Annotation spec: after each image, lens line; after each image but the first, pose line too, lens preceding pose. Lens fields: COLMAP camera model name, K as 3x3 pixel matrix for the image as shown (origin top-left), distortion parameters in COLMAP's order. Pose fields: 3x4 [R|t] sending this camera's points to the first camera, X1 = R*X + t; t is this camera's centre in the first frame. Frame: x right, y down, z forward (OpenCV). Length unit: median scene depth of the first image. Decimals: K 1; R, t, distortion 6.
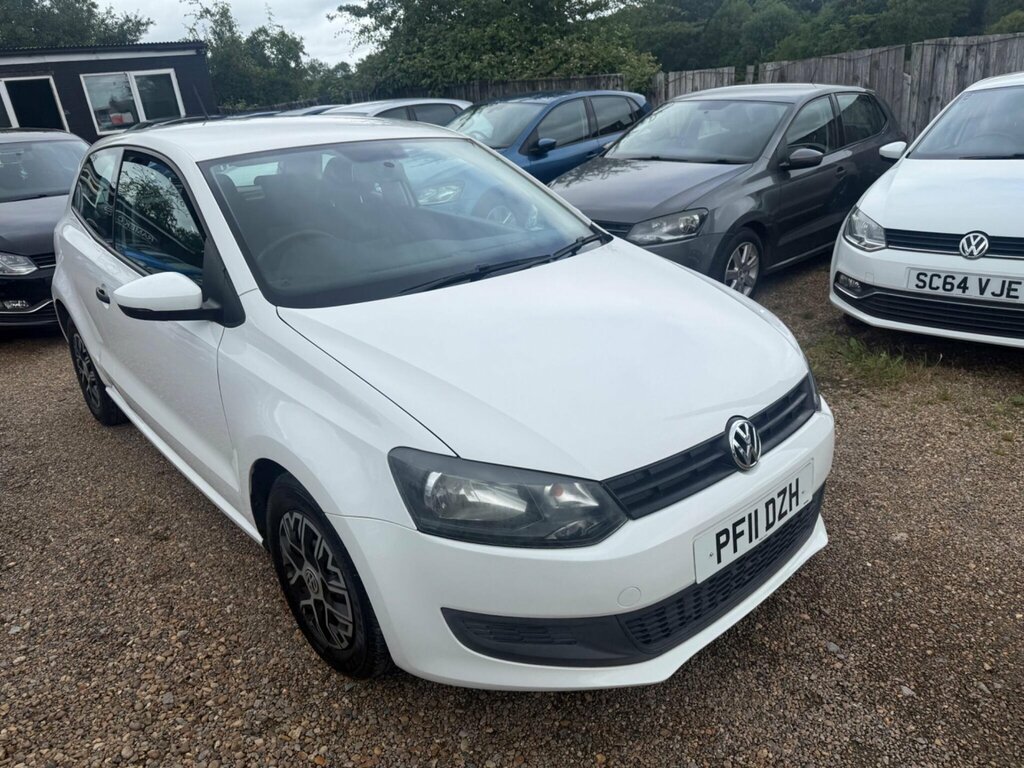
lens RADIAL K [[729.2, 0, 518.9], [0, 729.2, 385.6], [0, 0, 1]] dist [0.005188, -0.009317]
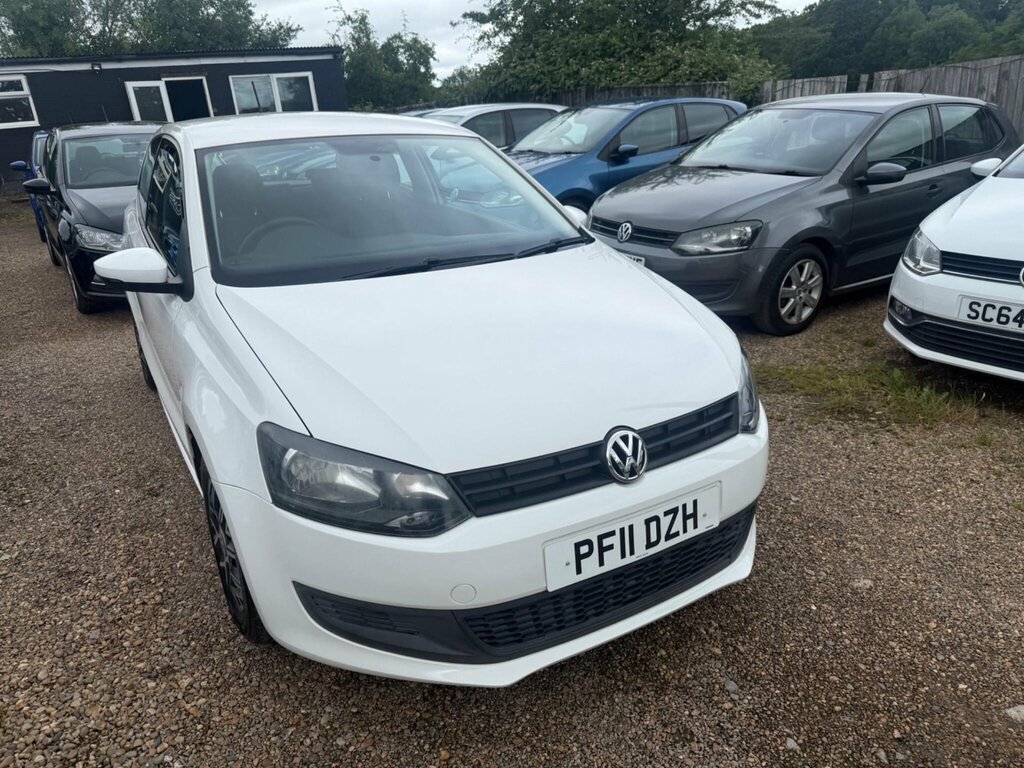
lens RADIAL K [[731.3, 0, 507.7], [0, 731.3, 388.0], [0, 0, 1]] dist [0.007684, -0.012549]
pose [[0.980013, 0.088761, -0.178035, 0.166972], [-0.090173, 0.995926, 0.000161, 0.002891], [0.177324, 0.015896, 0.984024, 0.013854]]
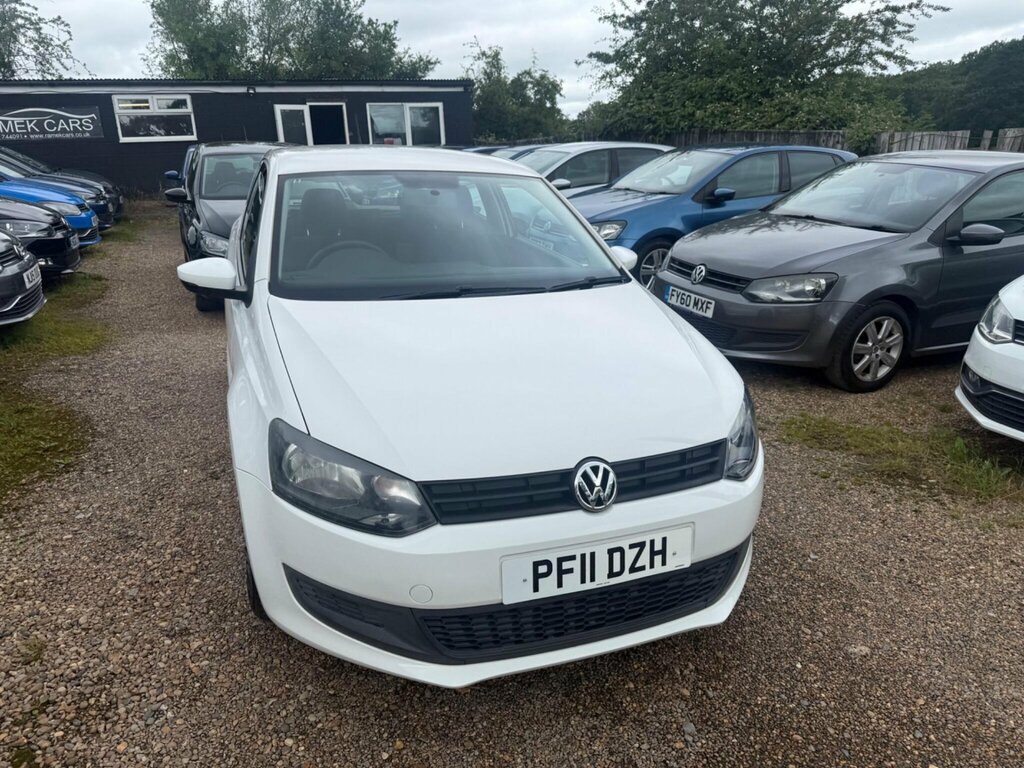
lens RADIAL K [[731.5, 0, 508.5], [0, 731.5, 378.8], [0, 0, 1]] dist [0.003309, -0.007640]
pose [[0.930213, 0.171903, -0.324273, 0.260782], [-0.191370, 0.981093, -0.028869, -0.006596], [0.313180, 0.088910, 0.945523, -0.003122]]
